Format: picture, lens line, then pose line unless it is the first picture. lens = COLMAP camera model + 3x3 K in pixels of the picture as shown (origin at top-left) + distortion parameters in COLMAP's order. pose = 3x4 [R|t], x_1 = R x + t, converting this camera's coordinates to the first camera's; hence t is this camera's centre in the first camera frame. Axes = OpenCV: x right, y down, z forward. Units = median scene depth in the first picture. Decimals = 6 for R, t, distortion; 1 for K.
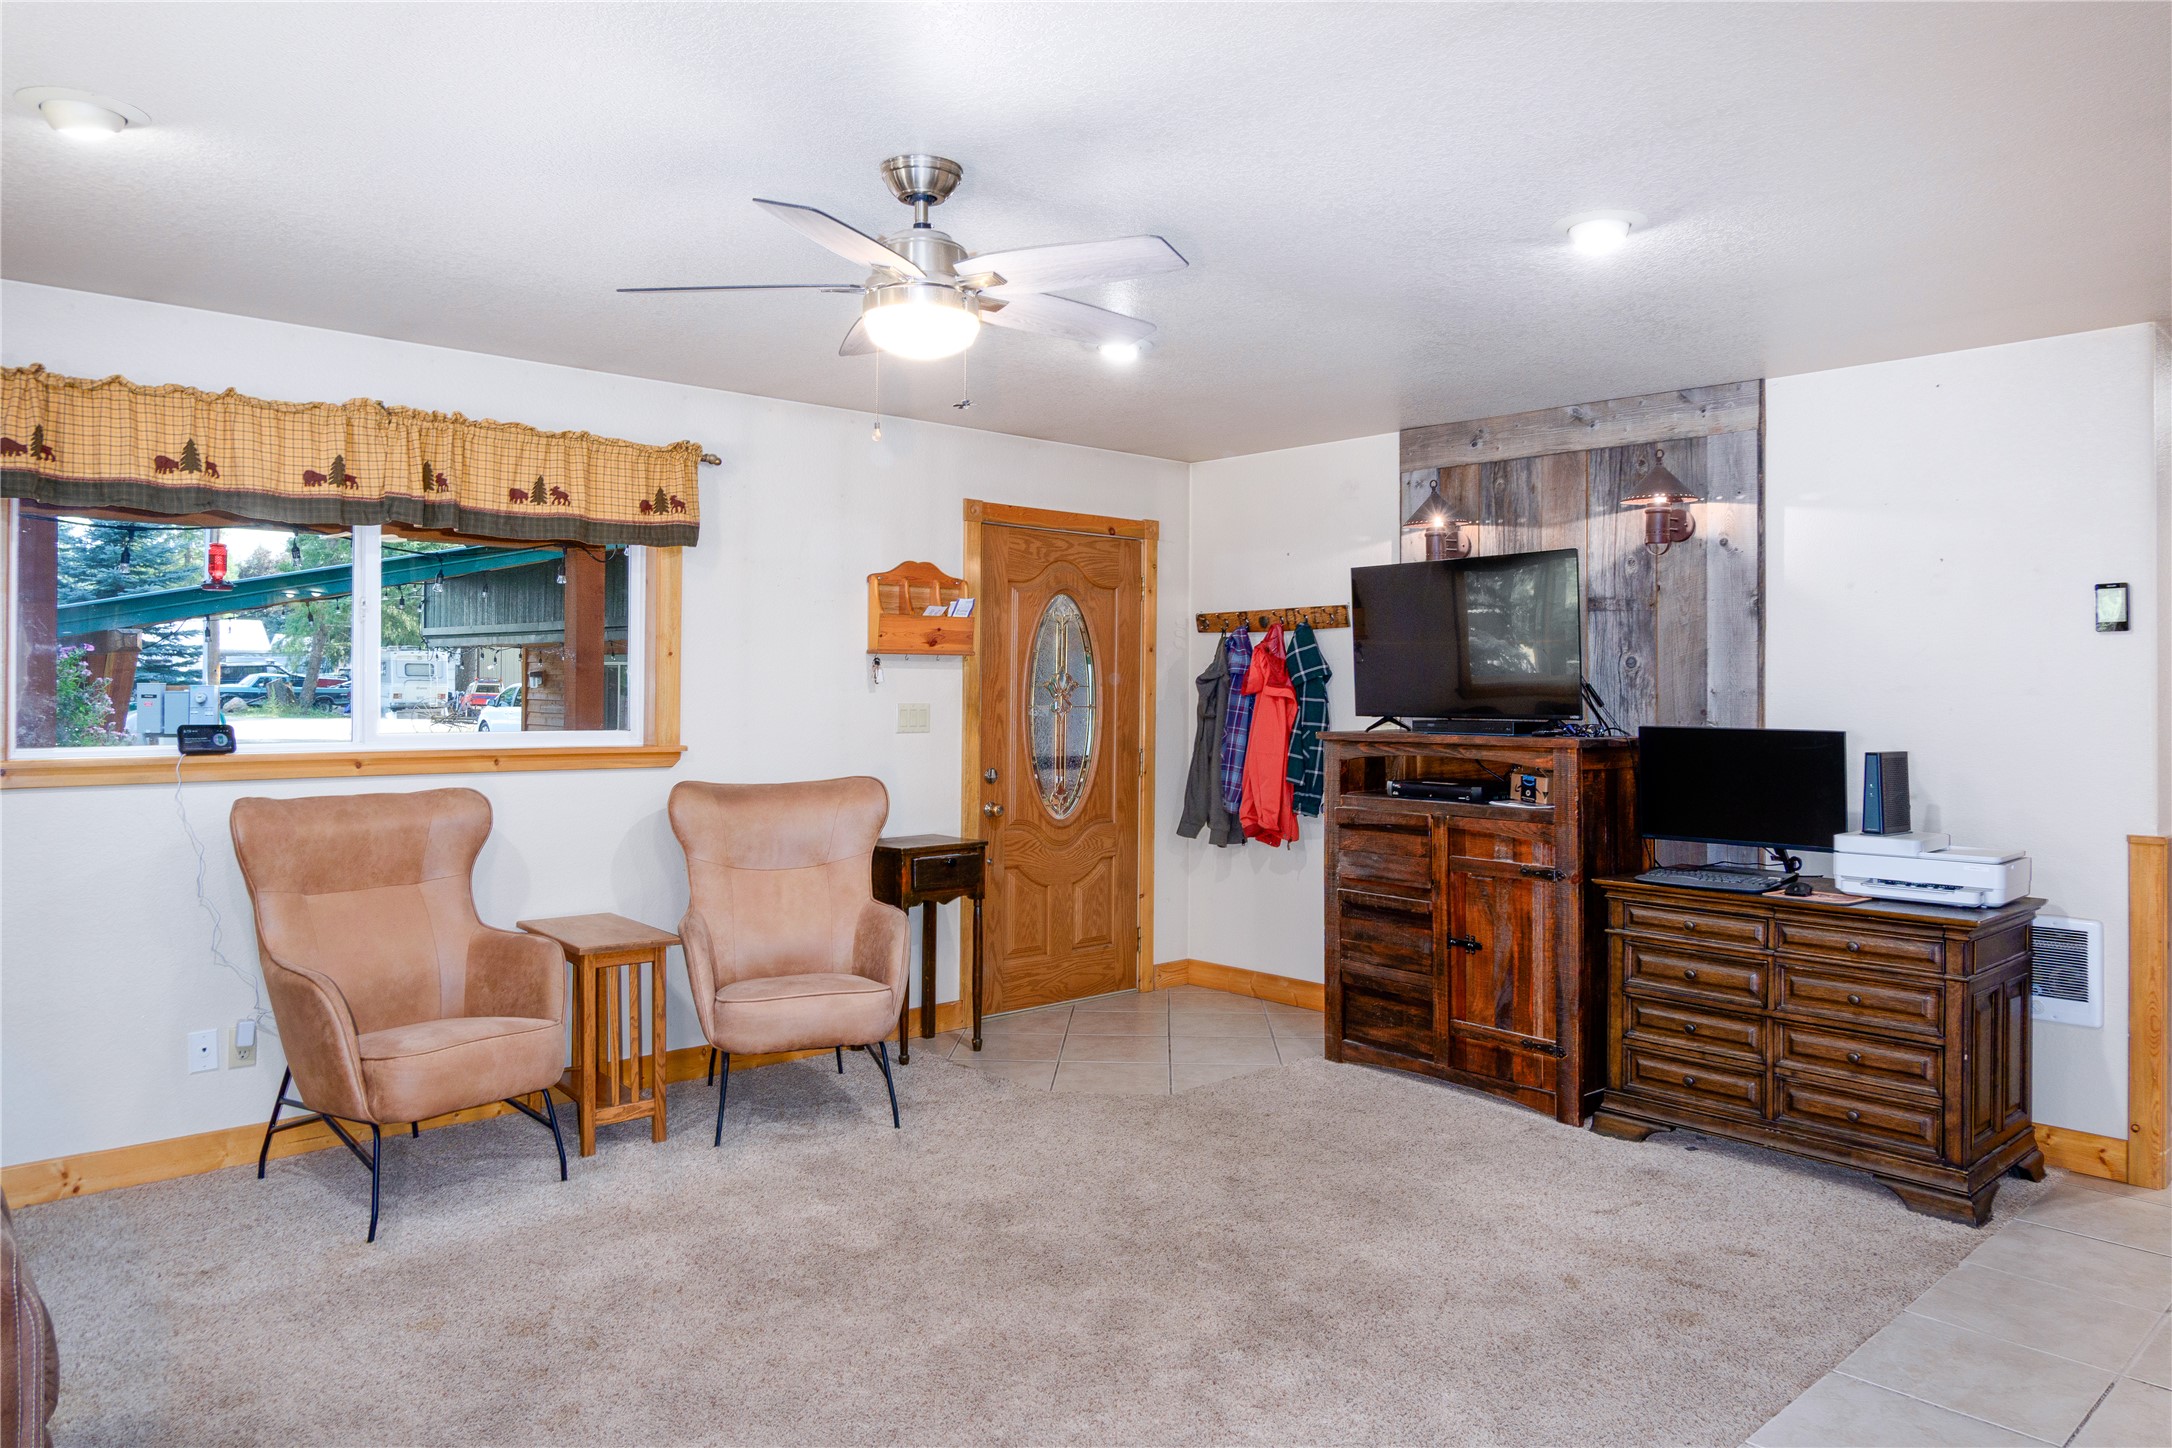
lens RADIAL K [[1409.3, 0, 1086.0], [0, 1409.3, 724.0], [0, 0, 1]] dist [-0.033256, 0.000113]
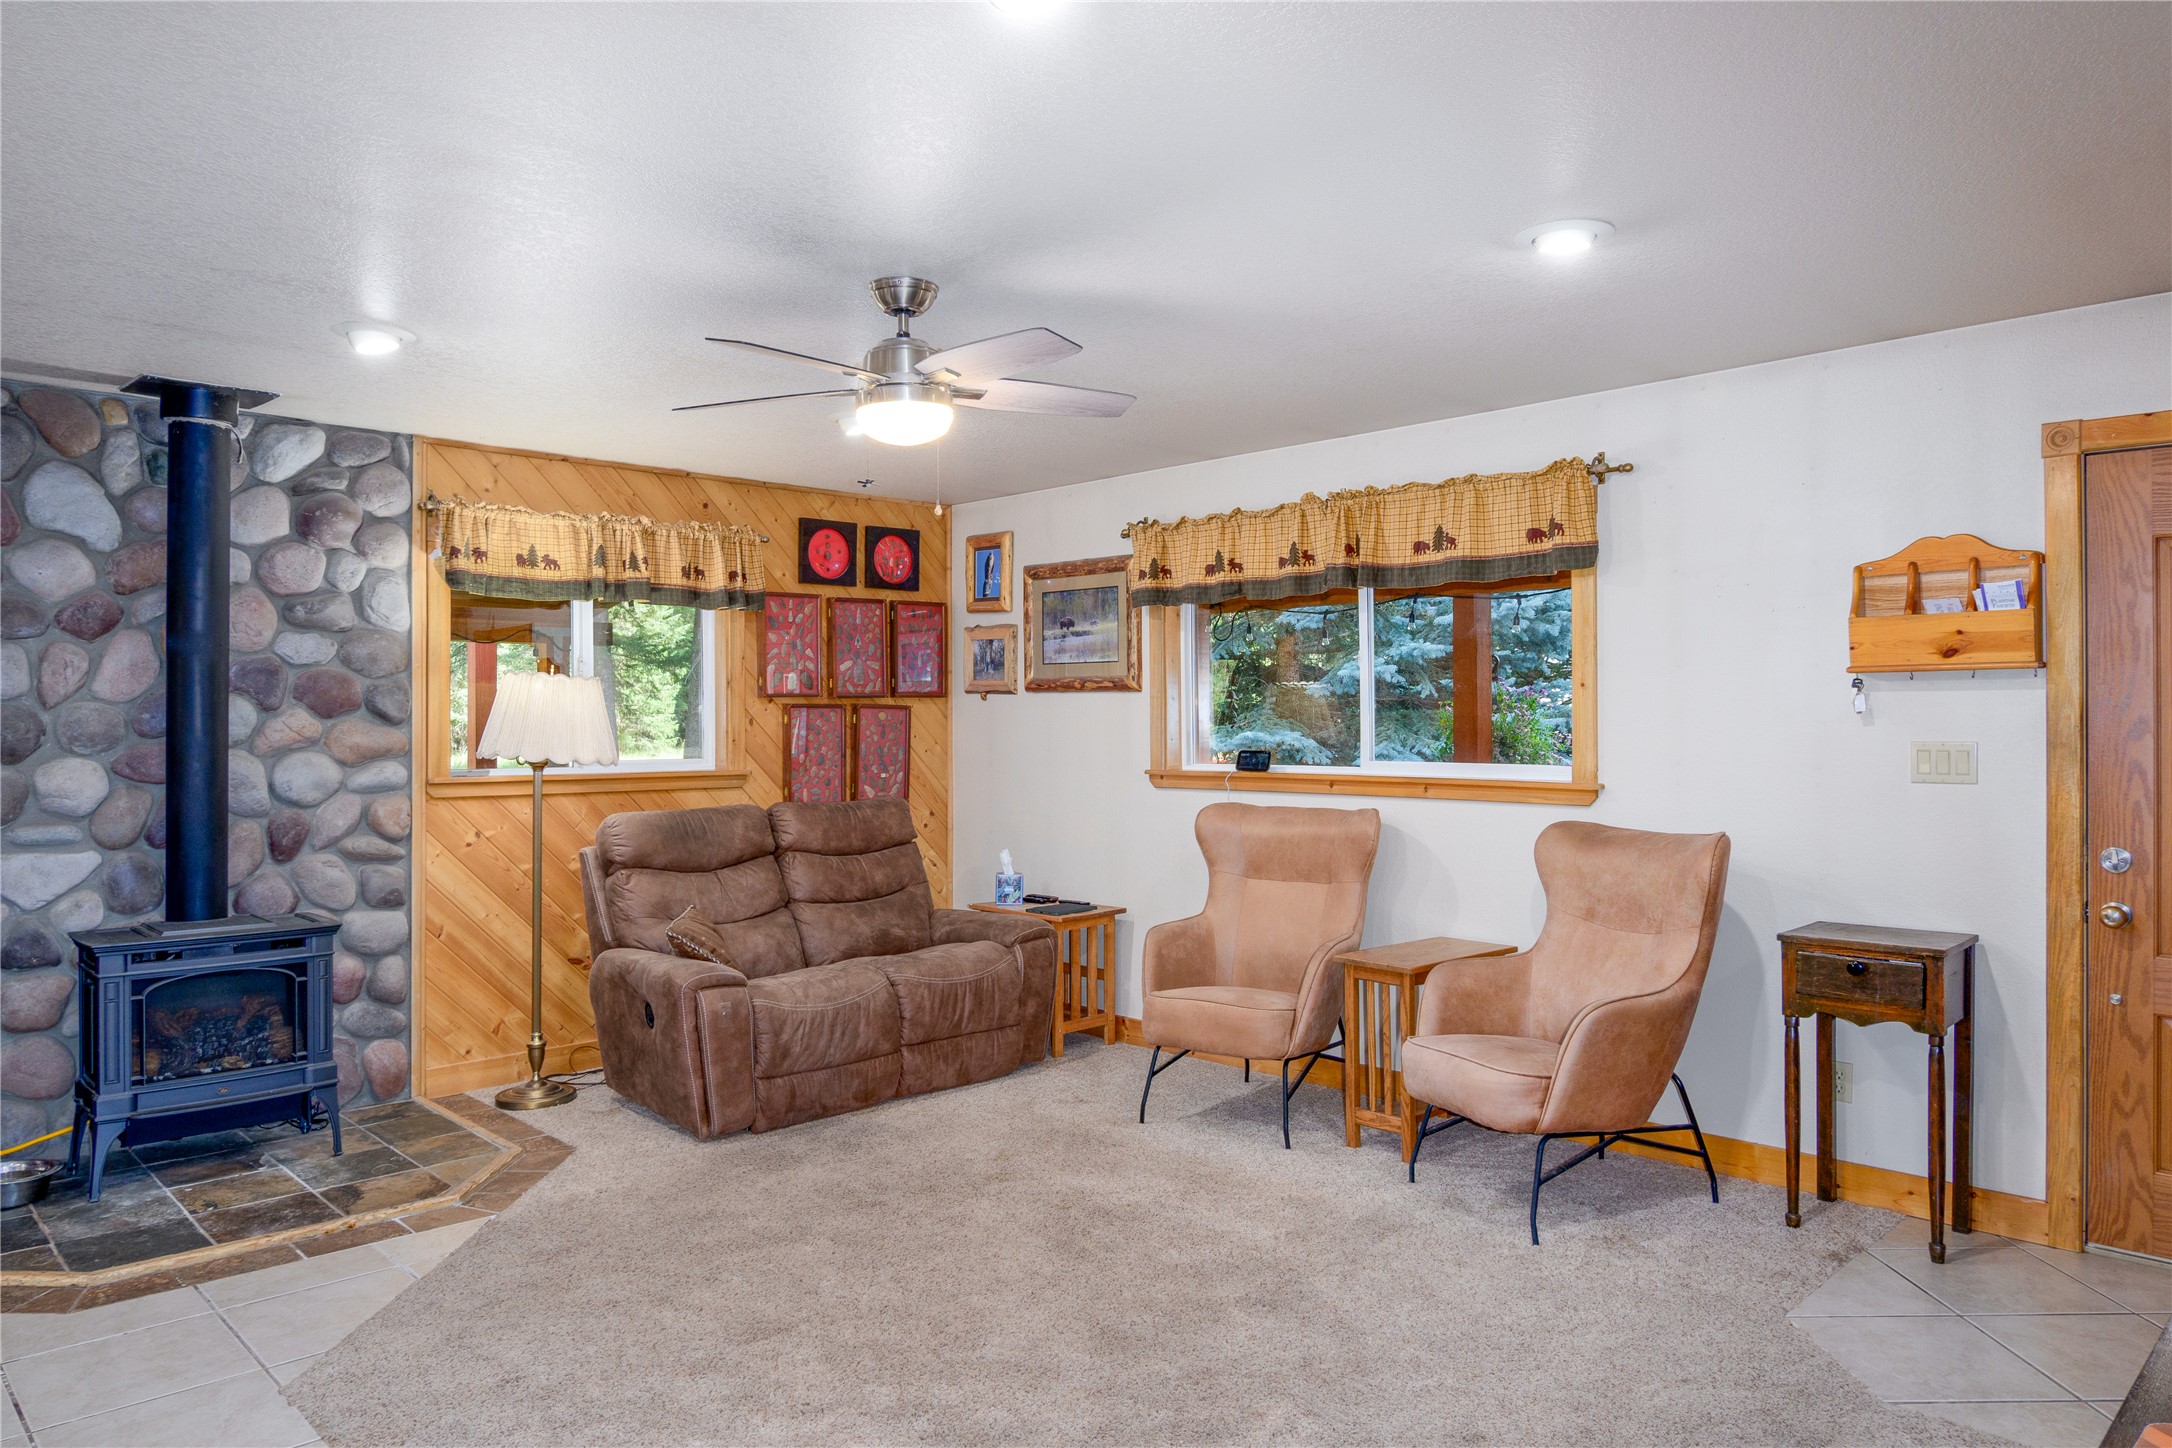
lens RADIAL K [[1398.3, 0, 1085.4], [0, 1398.3, 773.1], [0, 0, 1]] dist [0.002708, 0.001558]
pose [[0.046453, 0.037097, -0.998231, 0.681042], [-0.015318, 0.999219, 0.036421, -0.022027], [0.998803, 0.013599, 0.046985, 0.684782]]
